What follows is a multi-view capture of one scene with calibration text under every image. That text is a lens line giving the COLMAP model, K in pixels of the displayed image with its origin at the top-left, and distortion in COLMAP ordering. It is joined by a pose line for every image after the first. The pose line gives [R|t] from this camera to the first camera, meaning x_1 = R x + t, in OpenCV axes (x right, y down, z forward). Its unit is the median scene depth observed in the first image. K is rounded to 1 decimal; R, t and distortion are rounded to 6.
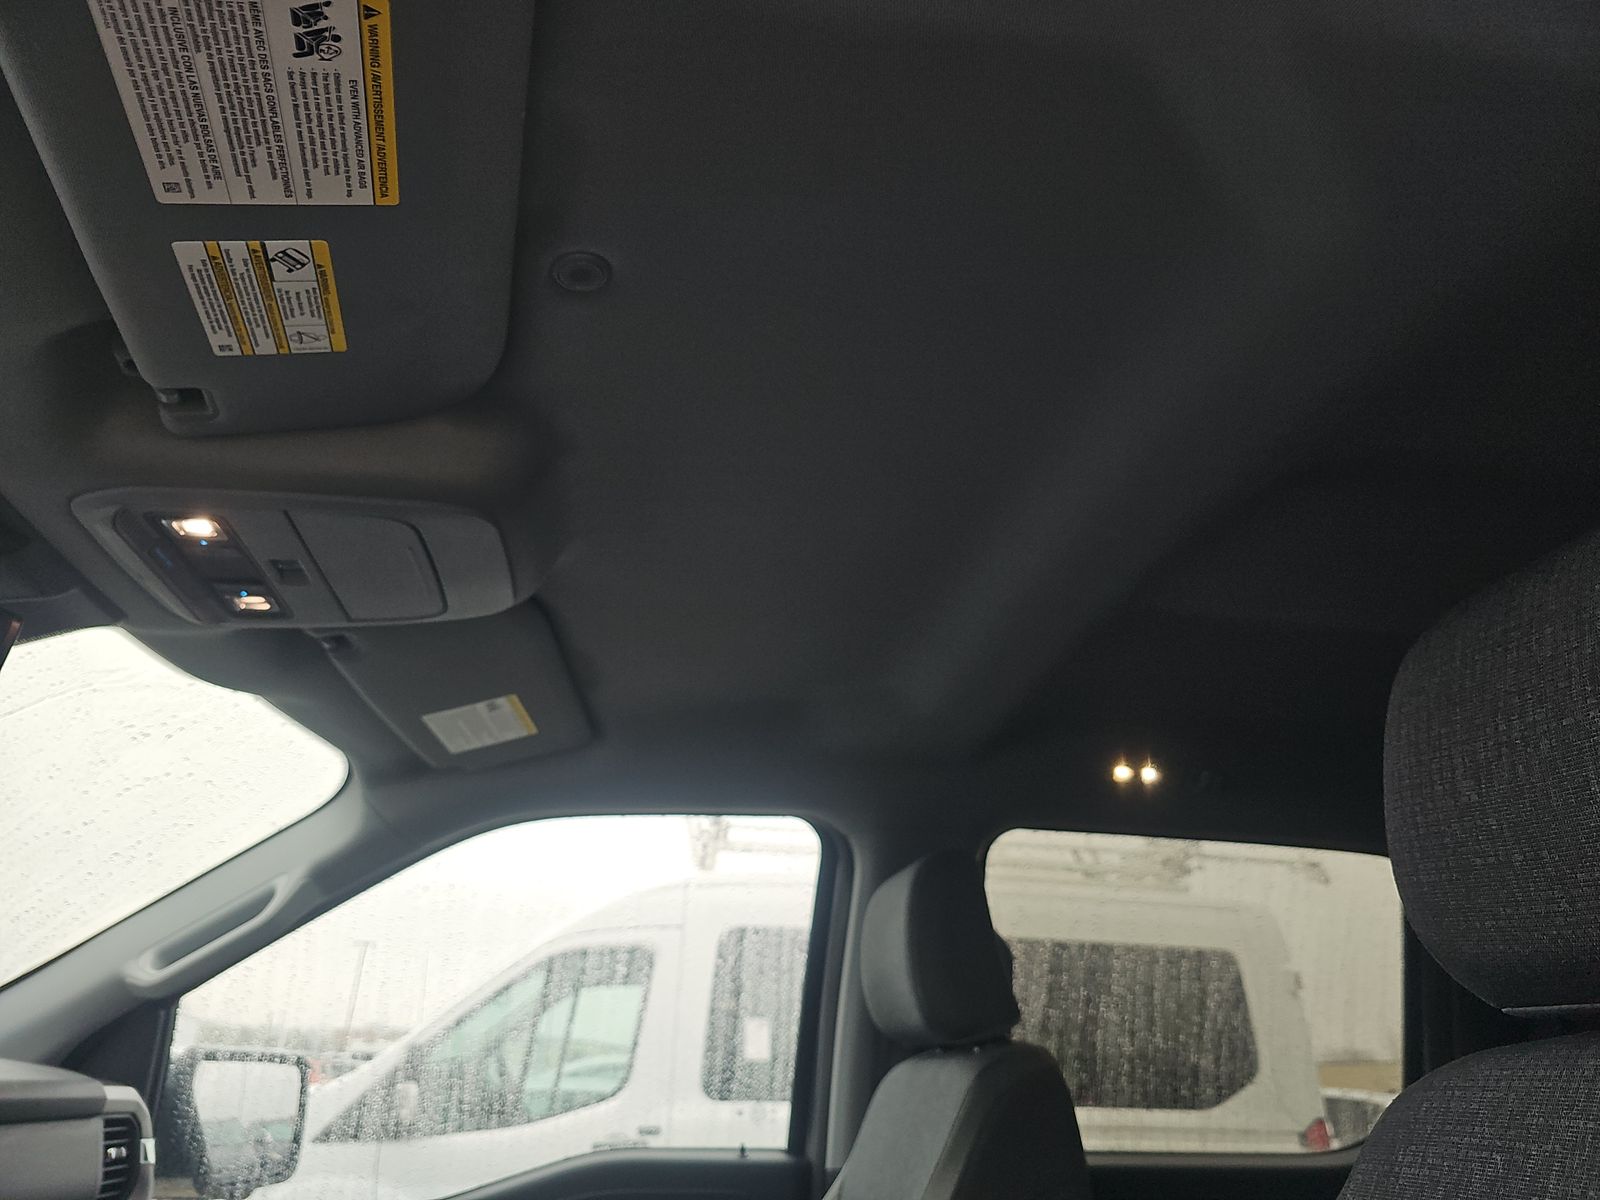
lens RADIAL K [[1058.8, 0, 790.2], [0, 1058.8, 612.2], [0, 0, 1]] dist [0.037163, -0.052603]
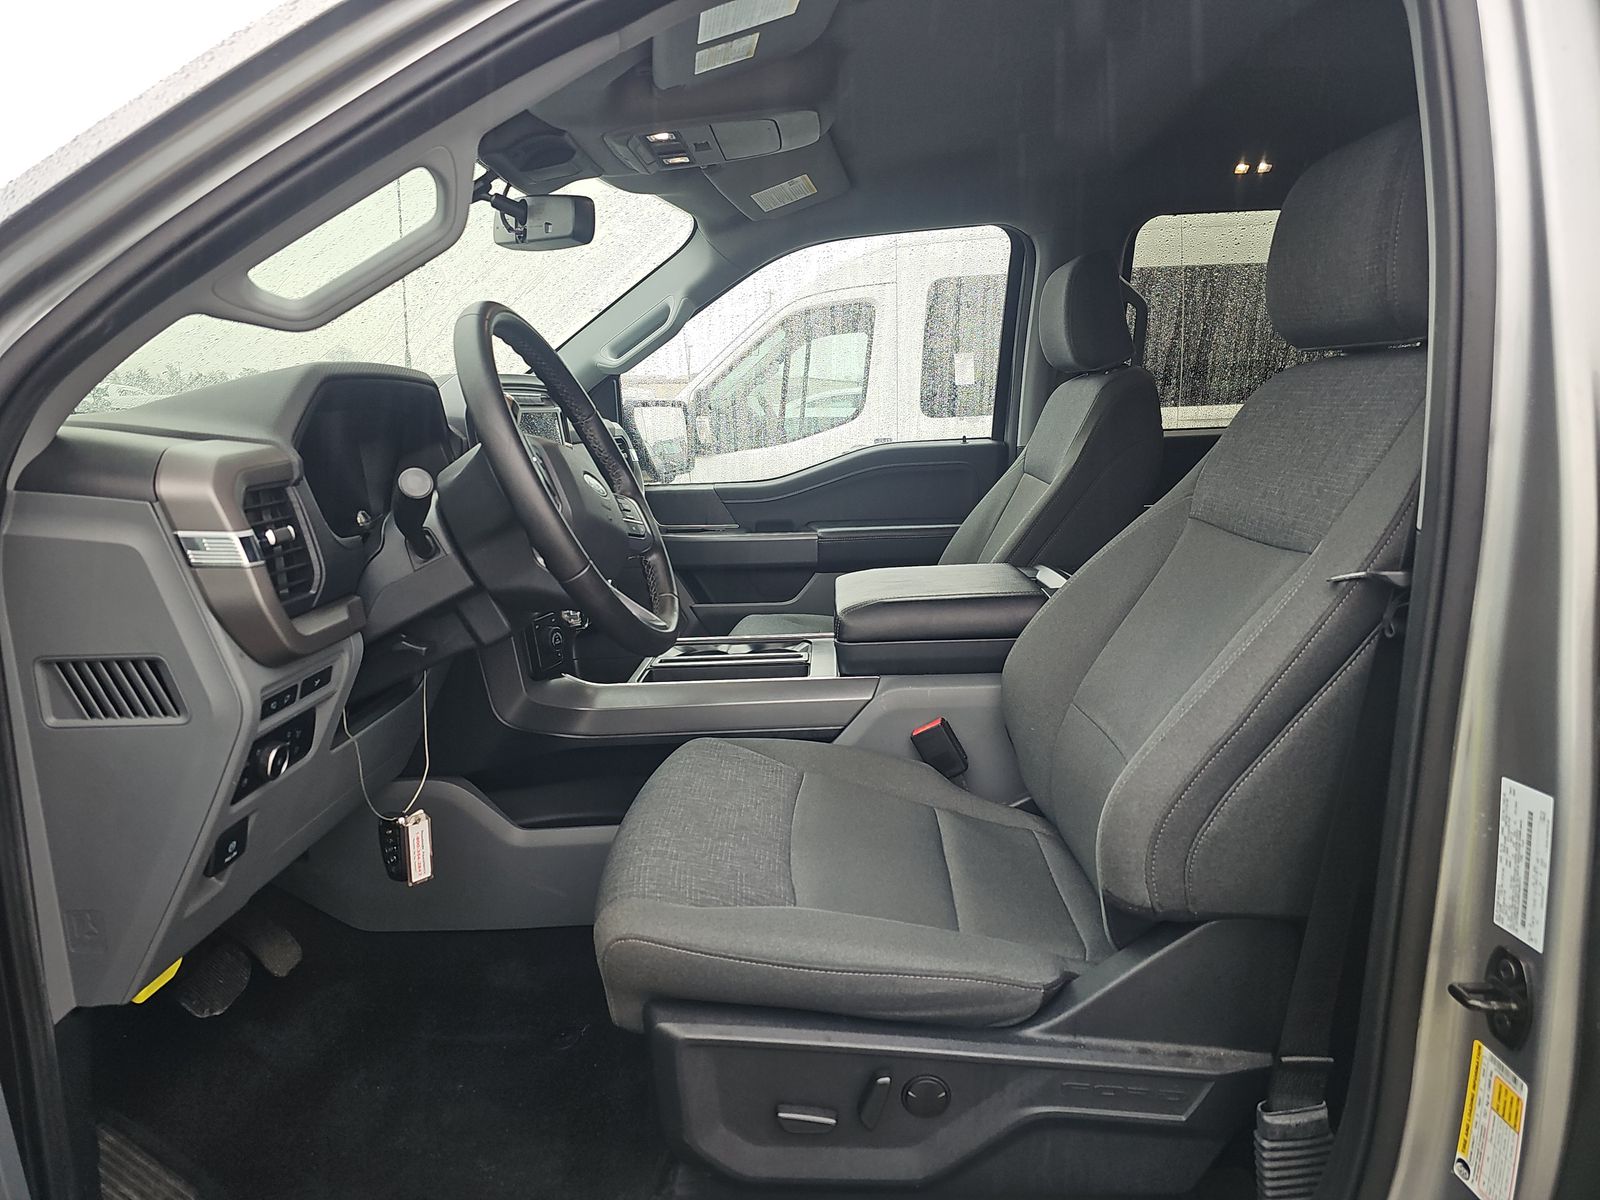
lens RADIAL K [[1058.8, 0, 790.2], [0, 1058.8, 612.2], [0, 0, 1]] dist [0.037163, -0.052603]
pose [[0.981480, -0.021754, -0.190323, -0.003086], [0.126488, 0.819744, 0.558588, -0.215760], [0.143864, -0.572317, 0.807314, -0.495699]]
